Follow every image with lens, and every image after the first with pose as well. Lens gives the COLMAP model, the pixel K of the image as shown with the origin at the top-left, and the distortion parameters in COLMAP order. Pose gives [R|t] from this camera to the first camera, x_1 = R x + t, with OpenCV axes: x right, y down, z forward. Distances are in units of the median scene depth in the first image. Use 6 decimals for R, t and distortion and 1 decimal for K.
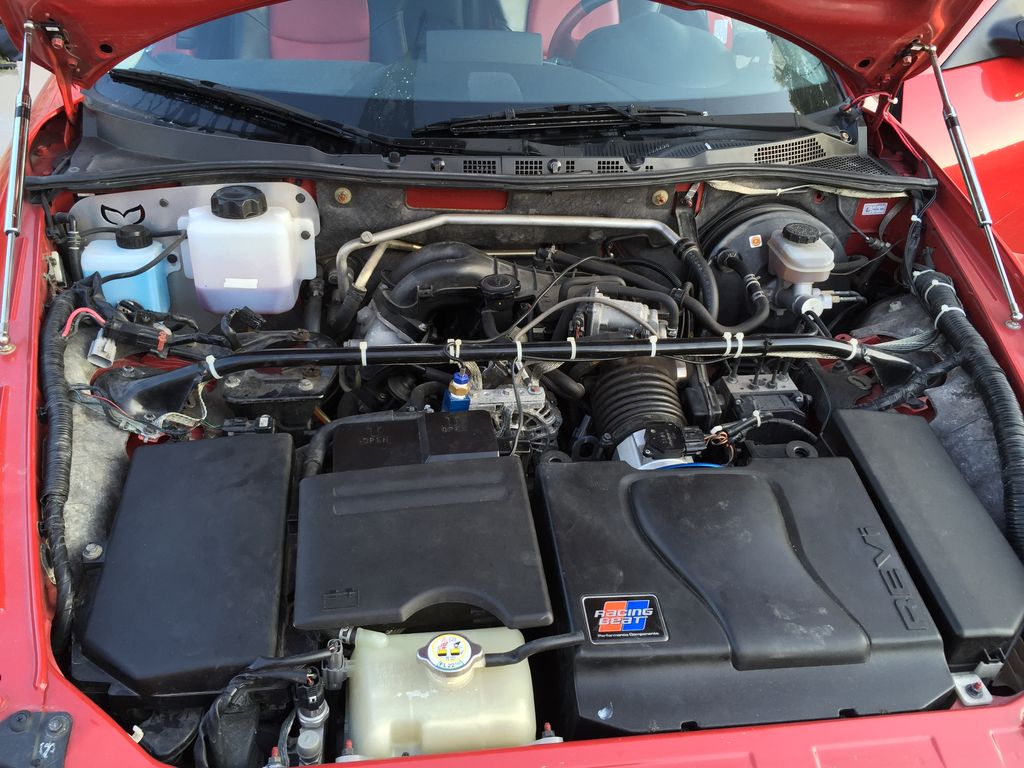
lens RADIAL K [[871.5, 0, 512.0], [0, 871.5, 384.0], [0, 0, 1]] dist [-0.002841, 0.003218]
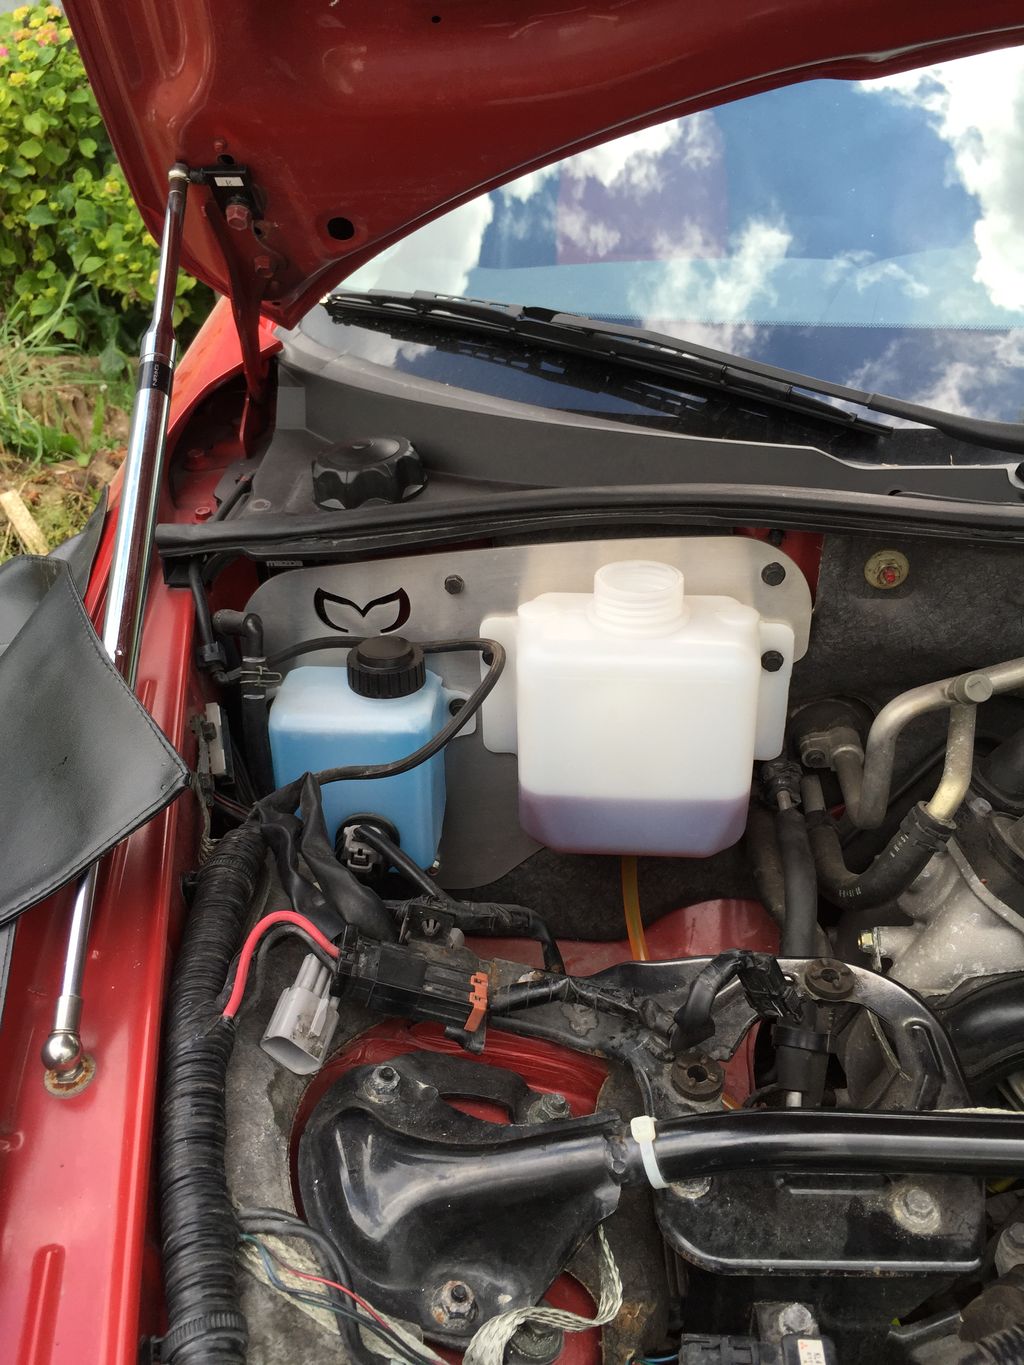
lens RADIAL K [[1158.5, 0, 512.0], [0, 1158.5, 682.5], [0, 0, 1]] dist [0.088187, 0.000131]
pose [[0.975808, 0.033504, -0.216047, -0.248055], [-0.040870, 0.998722, -0.029717, -0.144974], [0.214776, 0.037828, 0.975931, 0.454168]]
